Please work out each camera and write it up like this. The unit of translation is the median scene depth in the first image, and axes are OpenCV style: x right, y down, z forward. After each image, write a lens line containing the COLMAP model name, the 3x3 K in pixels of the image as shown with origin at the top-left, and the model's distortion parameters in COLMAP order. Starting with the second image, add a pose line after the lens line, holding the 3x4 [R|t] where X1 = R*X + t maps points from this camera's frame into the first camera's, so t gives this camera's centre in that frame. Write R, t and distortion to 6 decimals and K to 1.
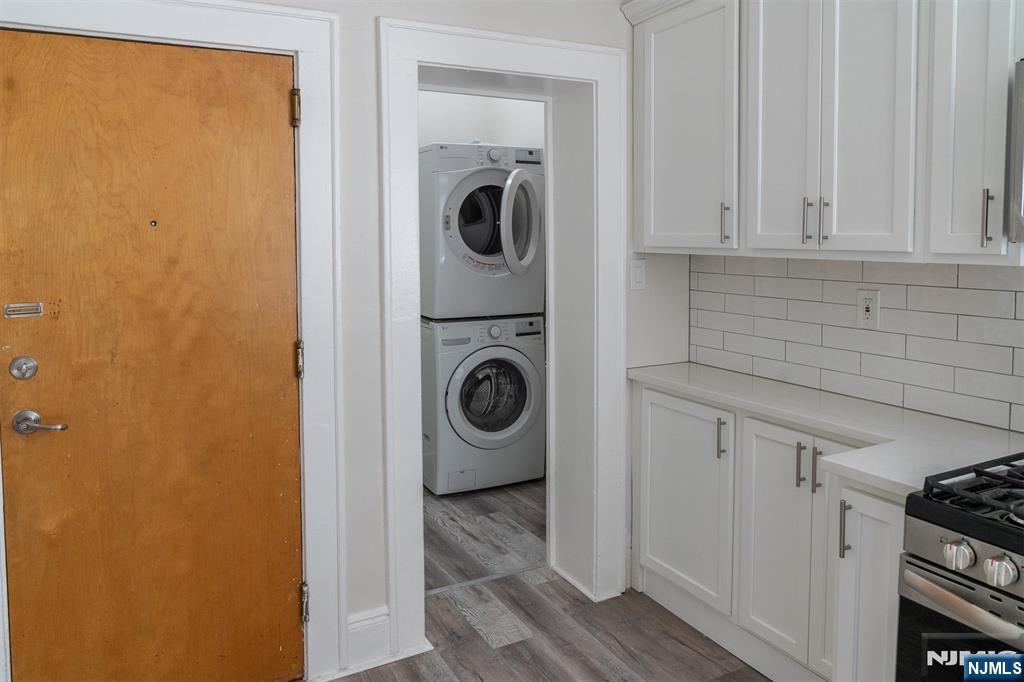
lens RADIAL K [[737.1, 0, 511.1], [0, 737.1, 288.8], [0, 0, 1]] dist [-0.028735, 0.018445]
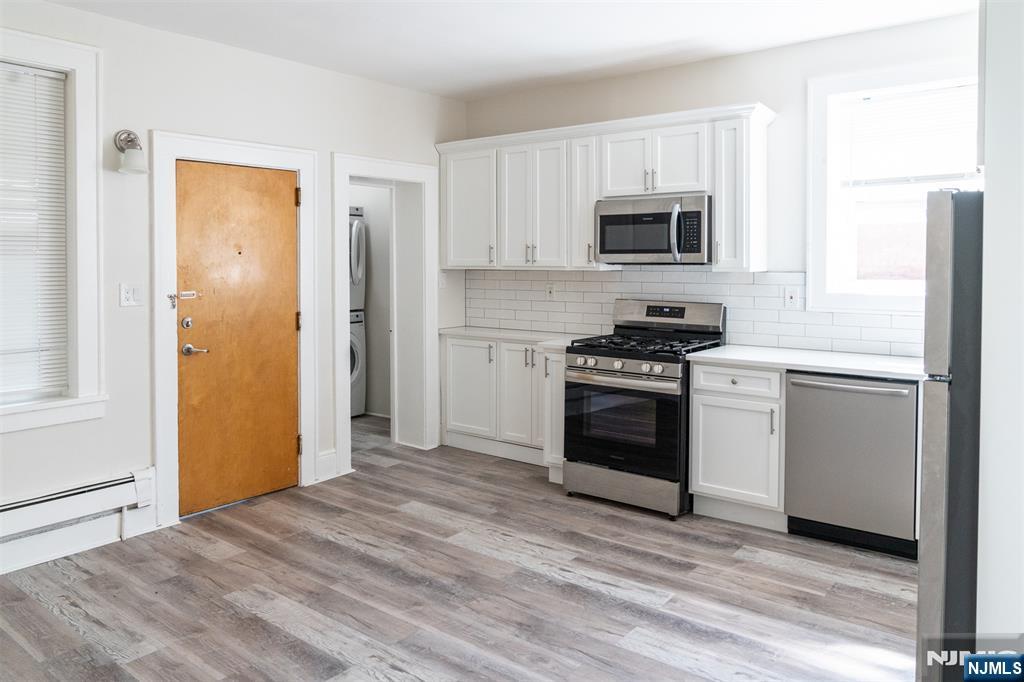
lens RADIAL K [[737.1, 0, 511.3], [0, 737.1, 341.0], [0, 0, 1]] dist [-0.028735, 0.018445]
pose [[0.914235, -0.040003, 0.403205, -0.591124], [0.026474, 0.998886, 0.039075, 0.090446], [-0.404318, -0.025049, 0.914275, -1.120689]]
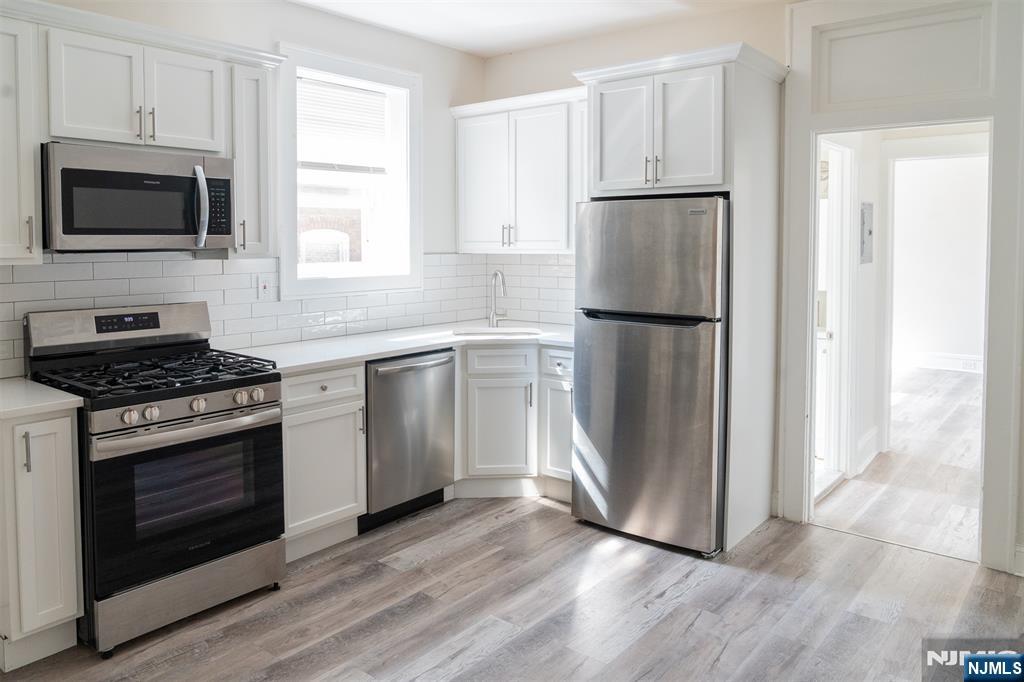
lens RADIAL K [[736.6, 0, 498.4], [0, 736.6, 323.9], [0, 0, 1]] dist [-0.021682, 0.000205]
pose [[-0.375779, -0.096513, 0.921670, -1.093060], [0.071420, 0.988588, 0.132639, -0.111549], [-0.923953, 0.115669, -0.364598, 1.545969]]
